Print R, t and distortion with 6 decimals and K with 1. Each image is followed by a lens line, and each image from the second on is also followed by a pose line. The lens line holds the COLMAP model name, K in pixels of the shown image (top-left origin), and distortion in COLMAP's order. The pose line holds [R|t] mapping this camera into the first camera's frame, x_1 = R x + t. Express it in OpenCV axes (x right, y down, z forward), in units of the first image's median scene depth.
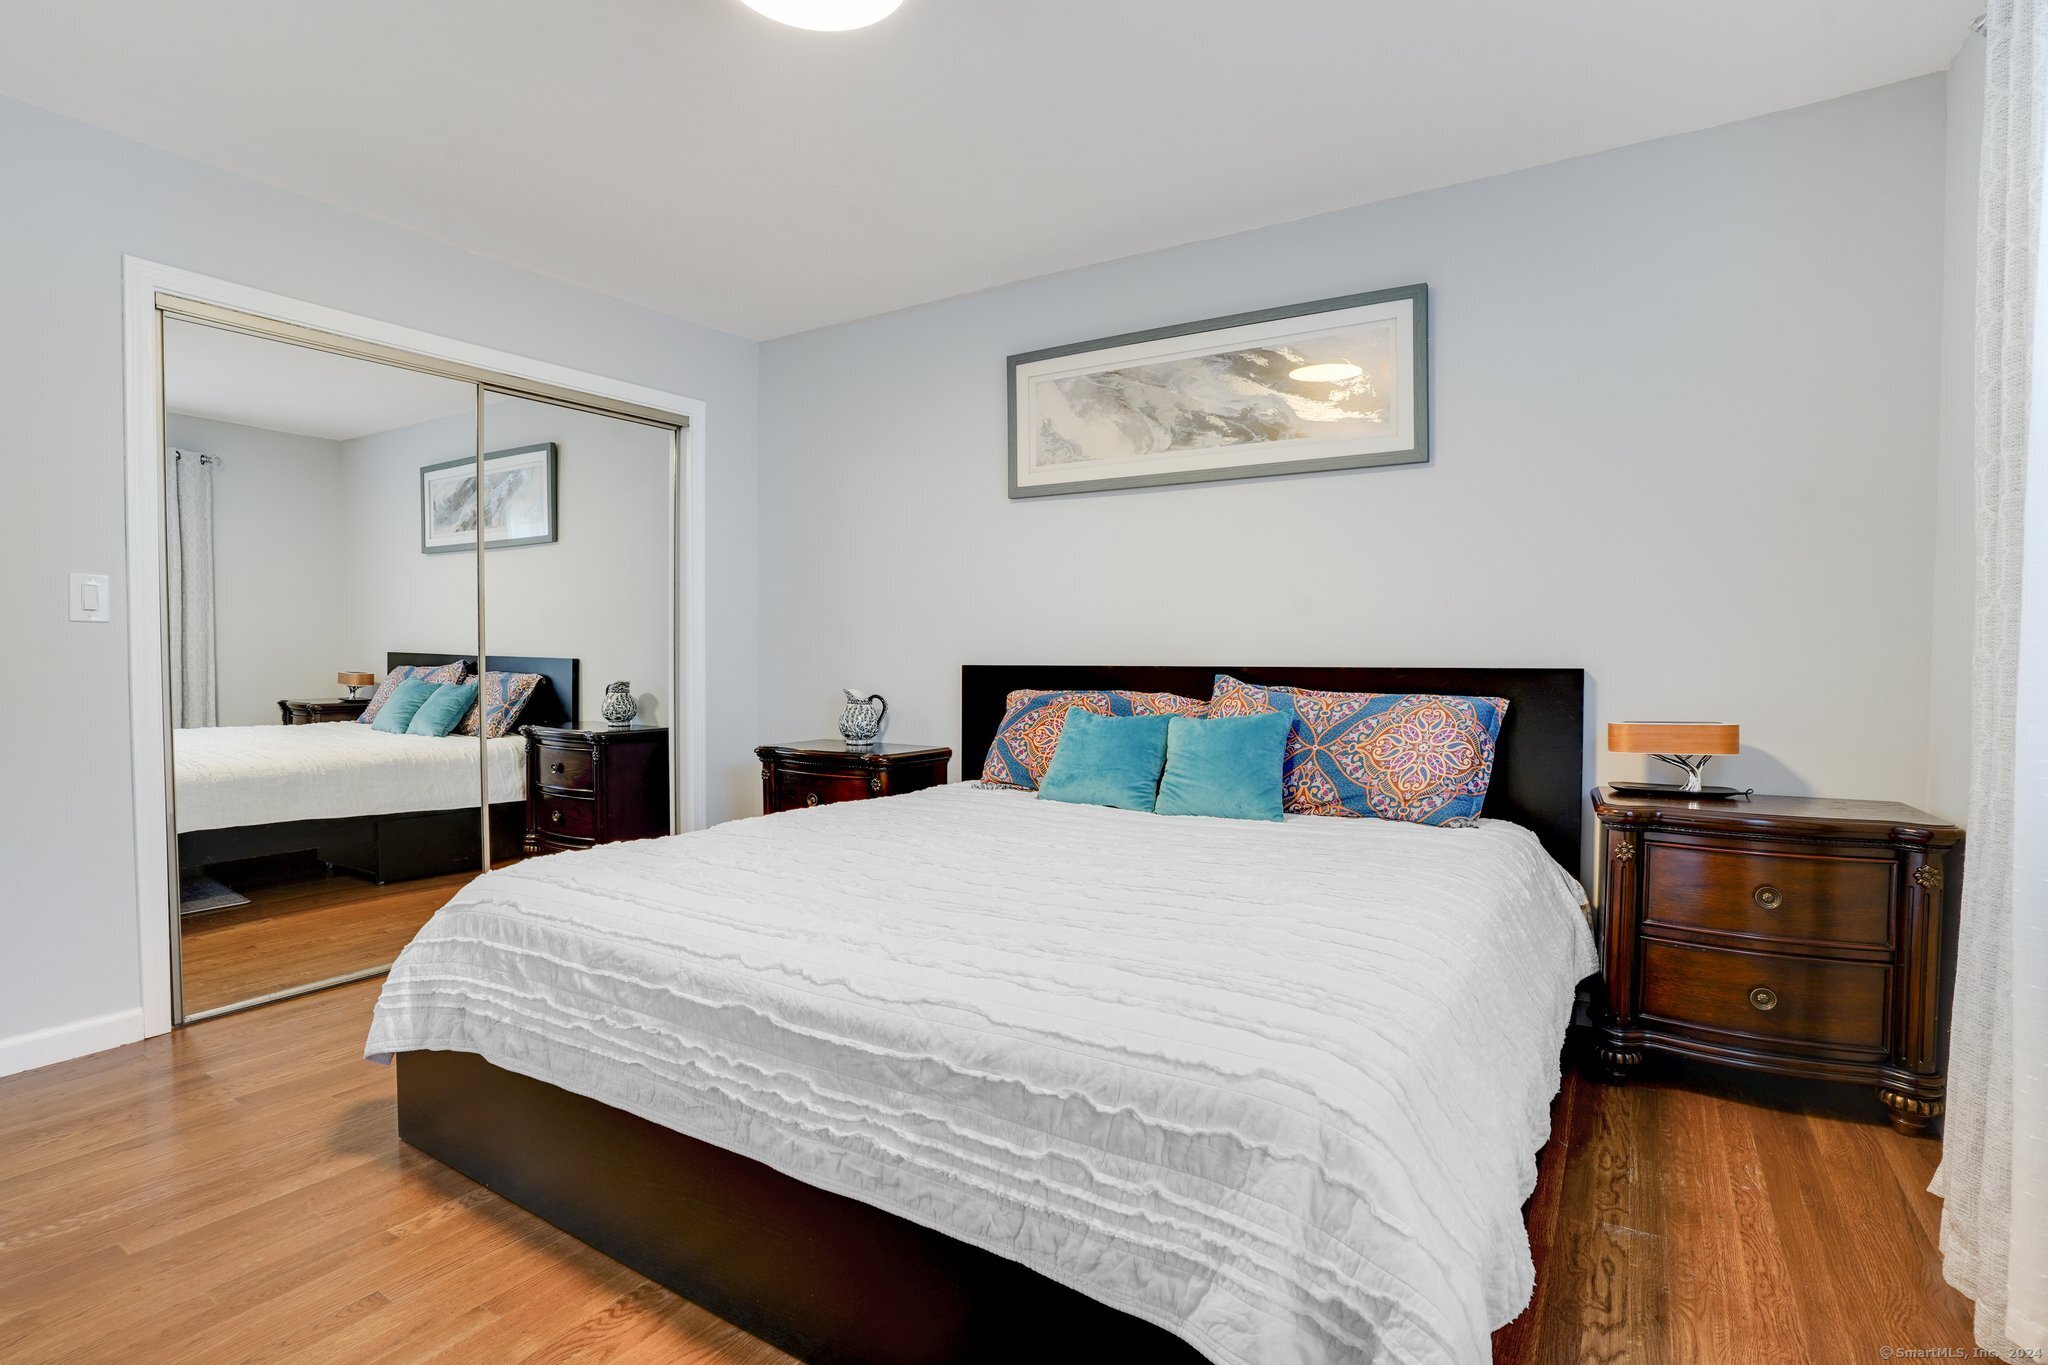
lens RADIAL K [[1002.2, 0, 1014.7], [0, 1002.2, 681.0], [0, 0, 1]] dist [-0.066685, 0.025517]
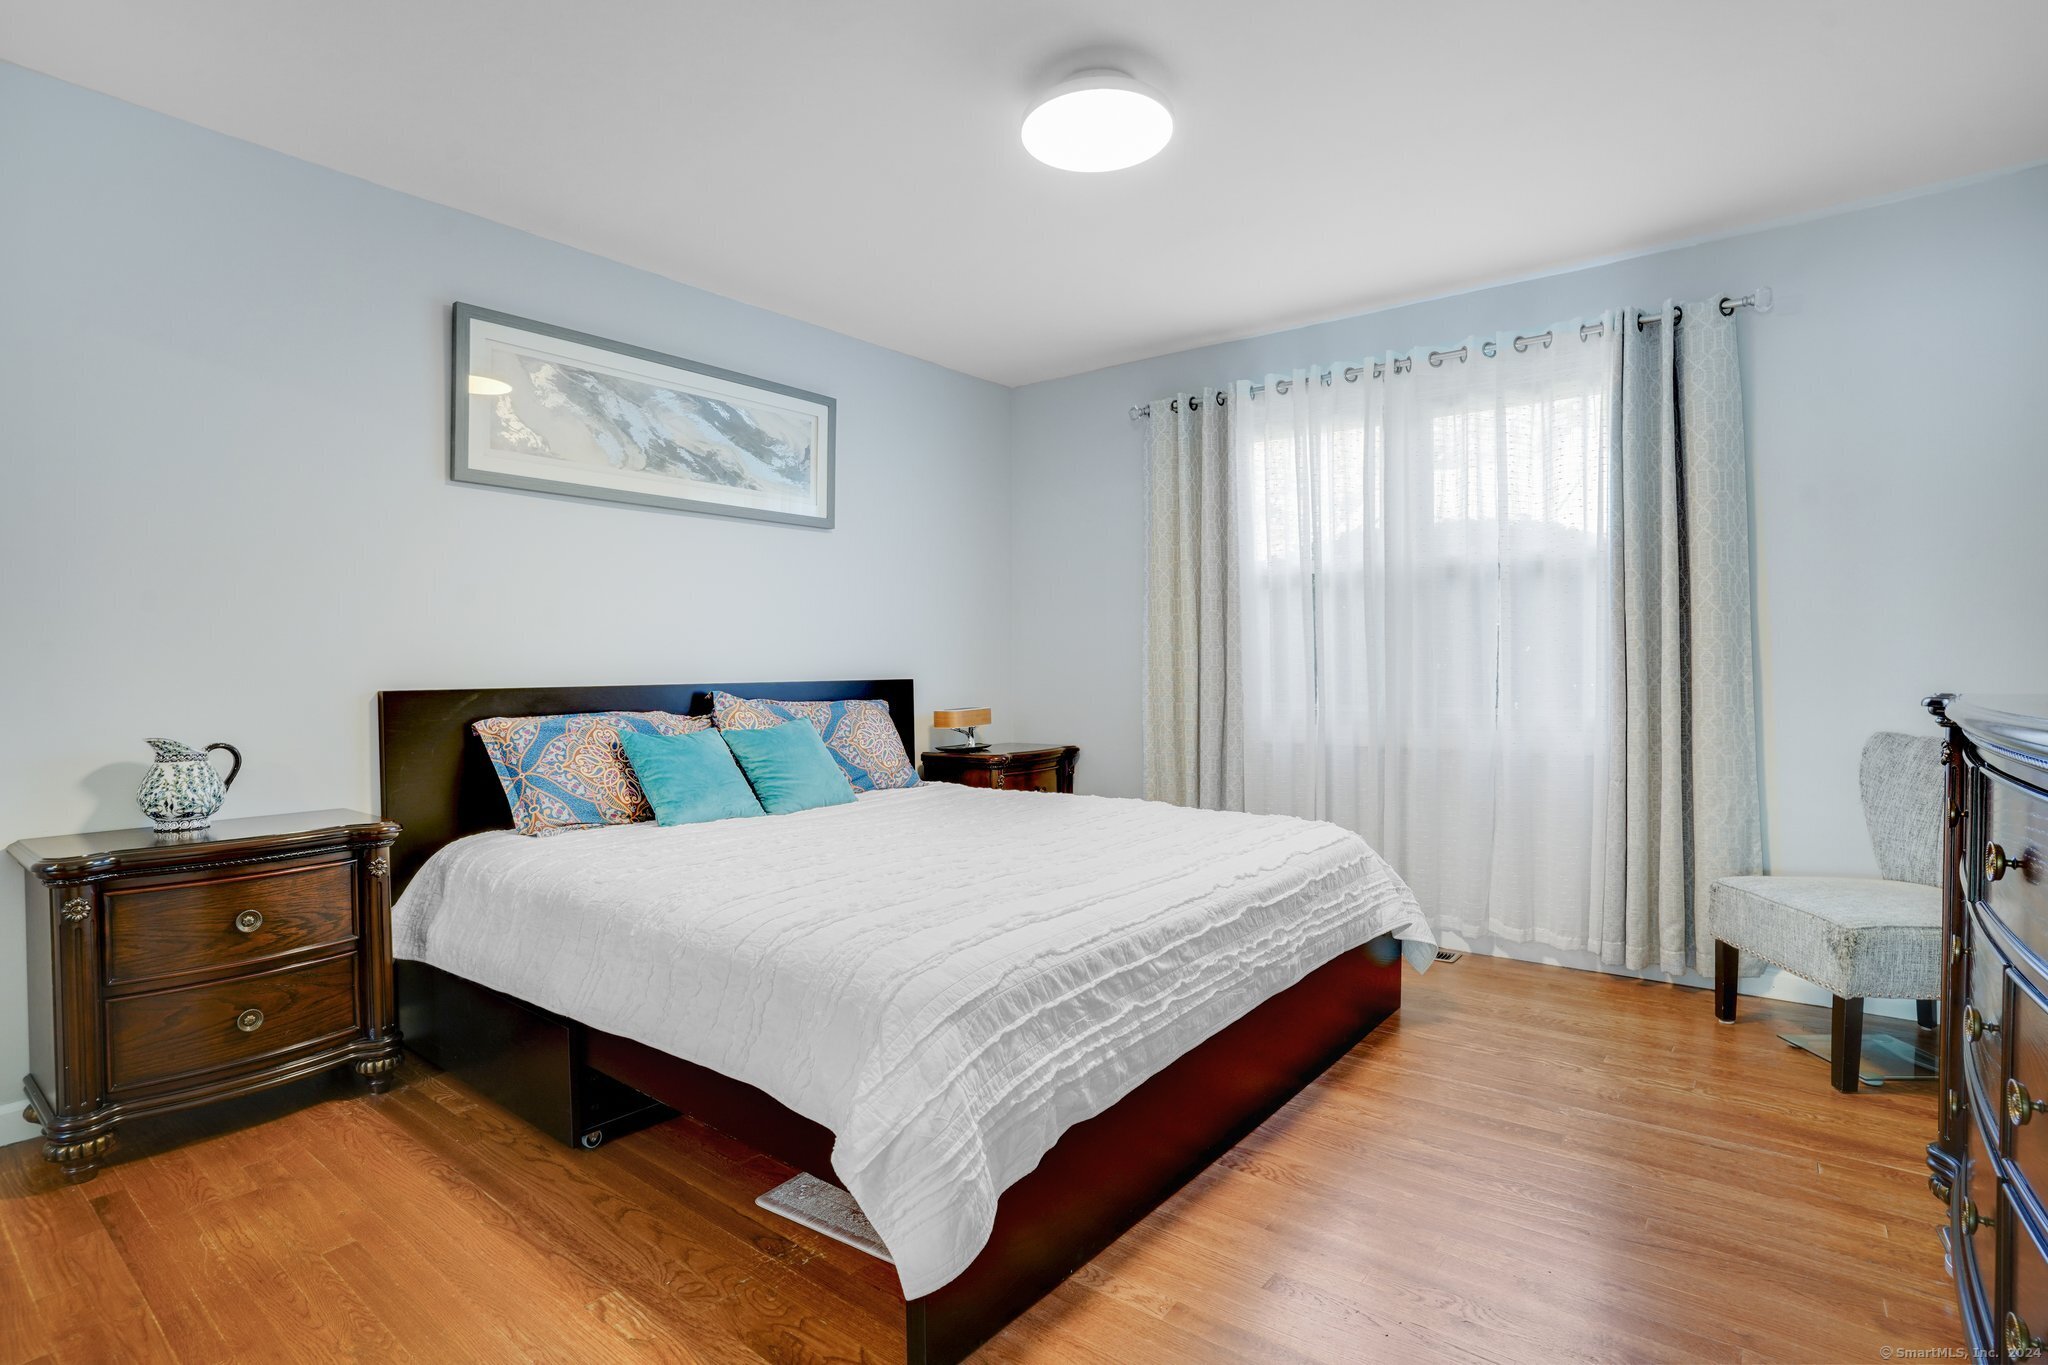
lens RADIAL K [[1002.2, 0, 1014.7], [0, 1002.2, 681.0], [0, 0, 1]] dist [-0.066685, 0.025517]
pose [[0.116326, -0.016614, 0.993072, -1.412839], [0.036126, 0.999269, 0.012486, -0.032642], [-0.992554, 0.034423, 0.116841, 0.918020]]
